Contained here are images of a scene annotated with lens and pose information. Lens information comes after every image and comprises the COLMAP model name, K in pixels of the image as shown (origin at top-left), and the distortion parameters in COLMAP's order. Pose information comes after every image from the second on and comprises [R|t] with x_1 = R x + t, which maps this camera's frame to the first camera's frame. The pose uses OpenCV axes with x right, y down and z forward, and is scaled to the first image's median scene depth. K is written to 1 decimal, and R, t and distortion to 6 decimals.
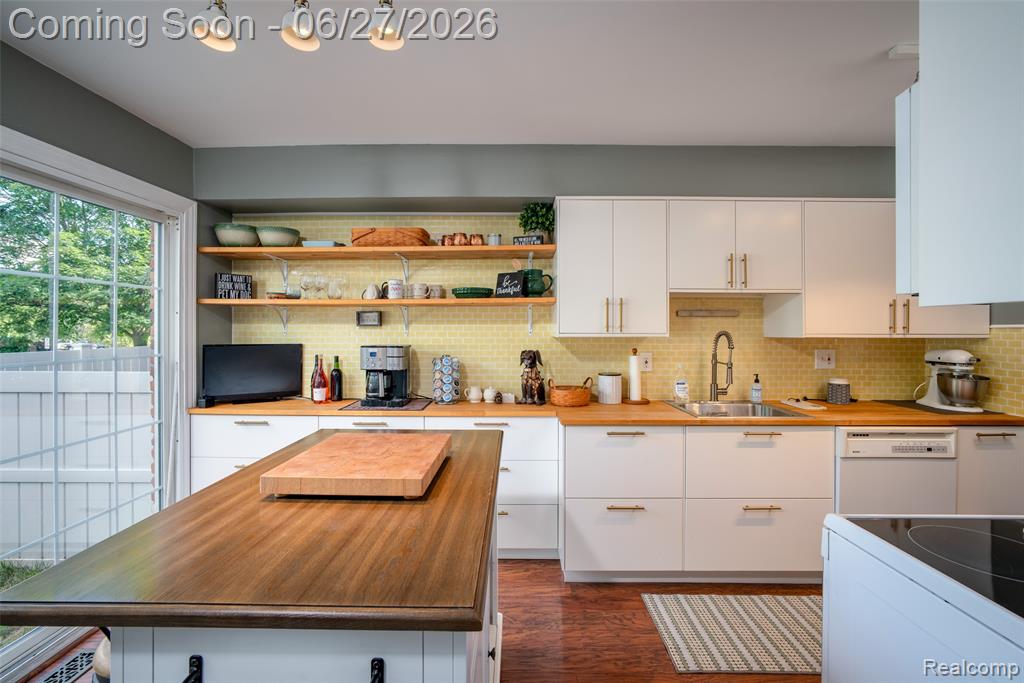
lens RADIAL K [[440.2, 0, 512.0], [0, 440.2, 341.5], [0, 0, 1]] dist [-0.002399, -0.000111]
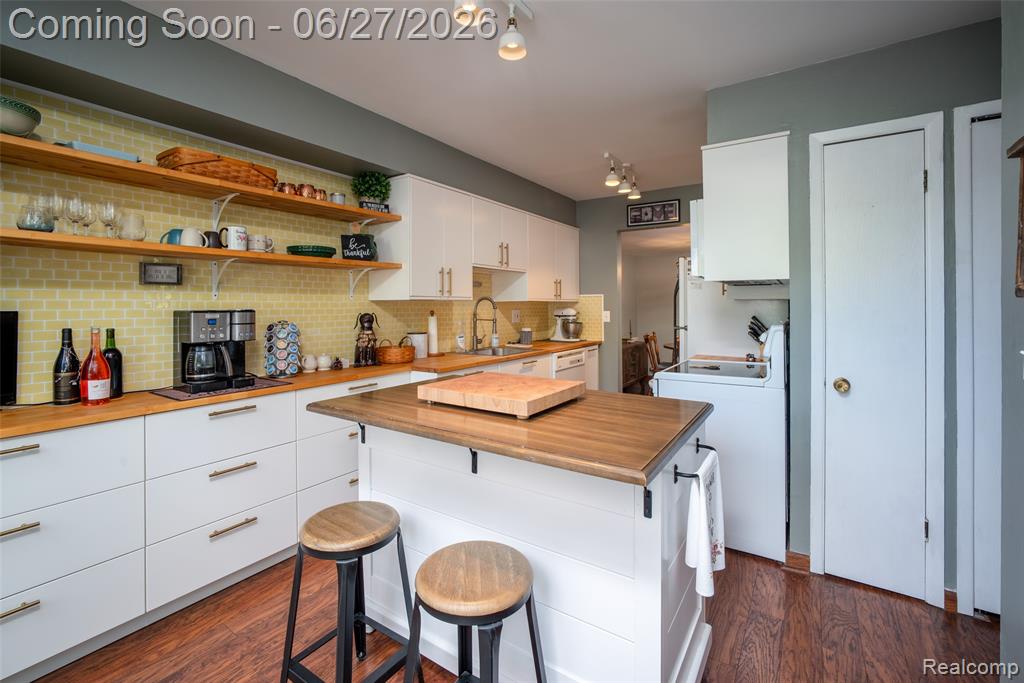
lens RADIAL K [[450.1, 0, 511.8], [0, 450.1, 306.6], [0, 0, 1]] dist [0.000051, 0.000072]
pose [[0.550957, -0.005466, 0.834516, -0.645402], [0.024933, 0.999640, -0.009914, 0.022620], [-0.834161, 0.026269, 0.550895, 0.145189]]
